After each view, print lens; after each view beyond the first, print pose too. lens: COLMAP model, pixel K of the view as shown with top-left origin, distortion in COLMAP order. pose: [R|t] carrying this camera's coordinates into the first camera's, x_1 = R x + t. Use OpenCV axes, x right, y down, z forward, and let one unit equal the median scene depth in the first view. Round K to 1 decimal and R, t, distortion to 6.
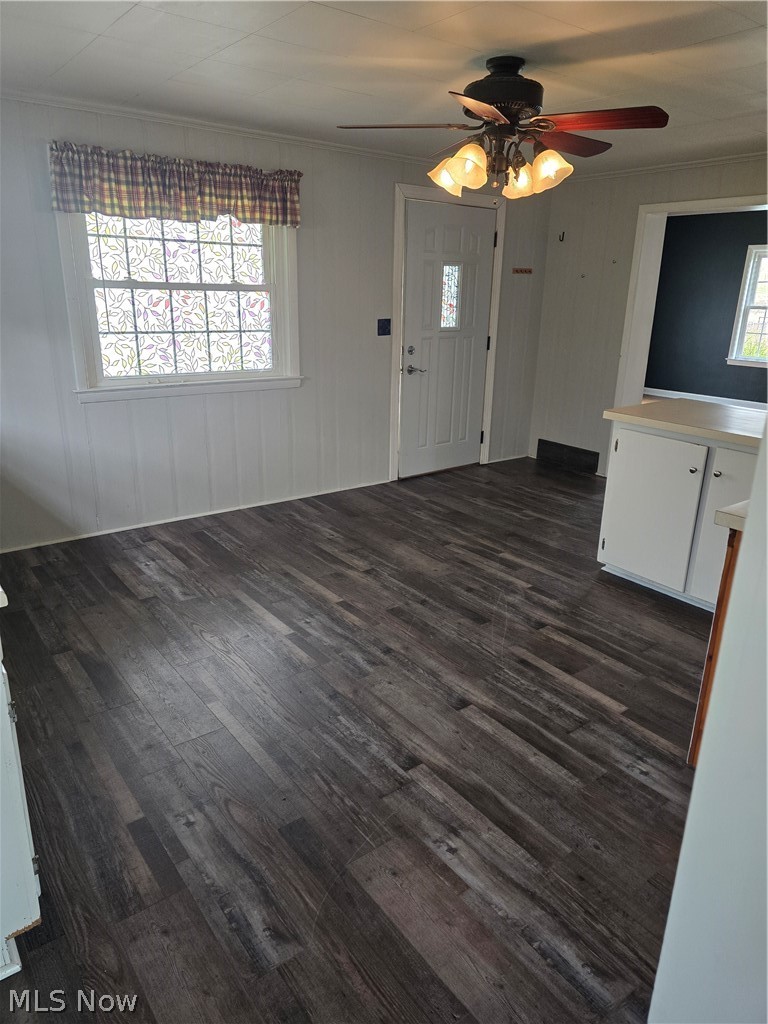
lens RADIAL K [[688.1, 0, 384.2], [0, 688.1, 506.6], [0, 0, 1]] dist [0.054604, -0.038354]
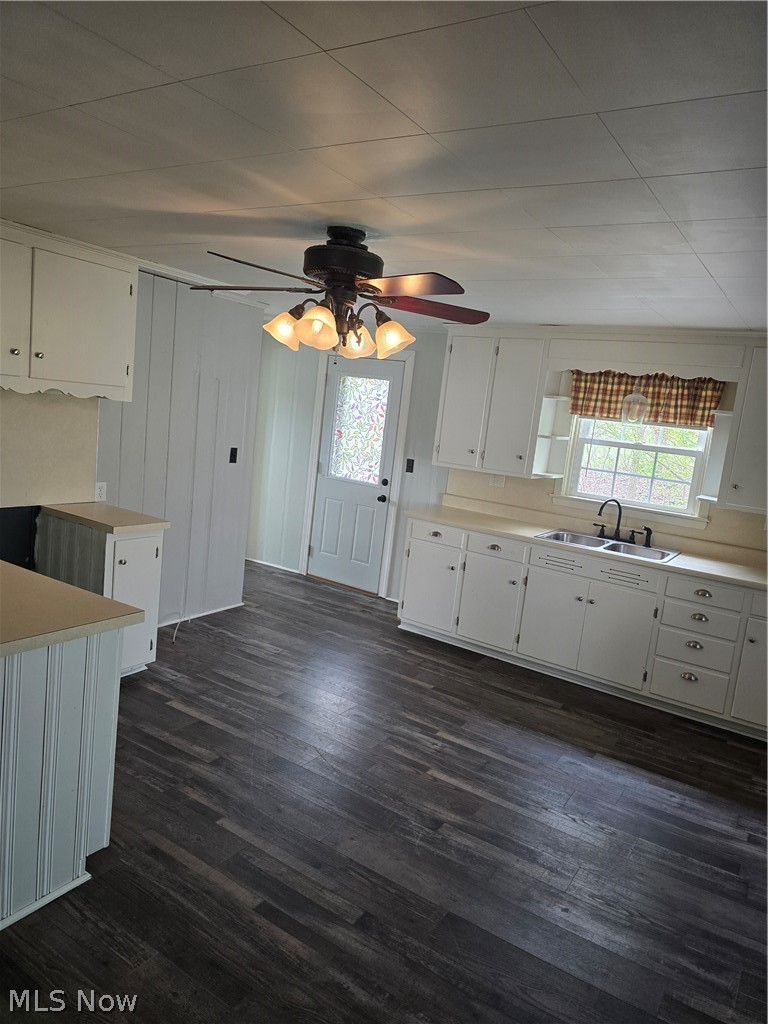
lens RADIAL K [[688.1, 0, 382.8], [0, 688.1, 513.3], [0, 0, 1]] dist [0.054604, -0.038354]
pose [[-0.931116, -0.072757, -0.357393, 0.395947], [-0.230092, 0.877476, 0.420824, -0.614143], [0.282986, 0.474069, -0.833773, 1.773110]]
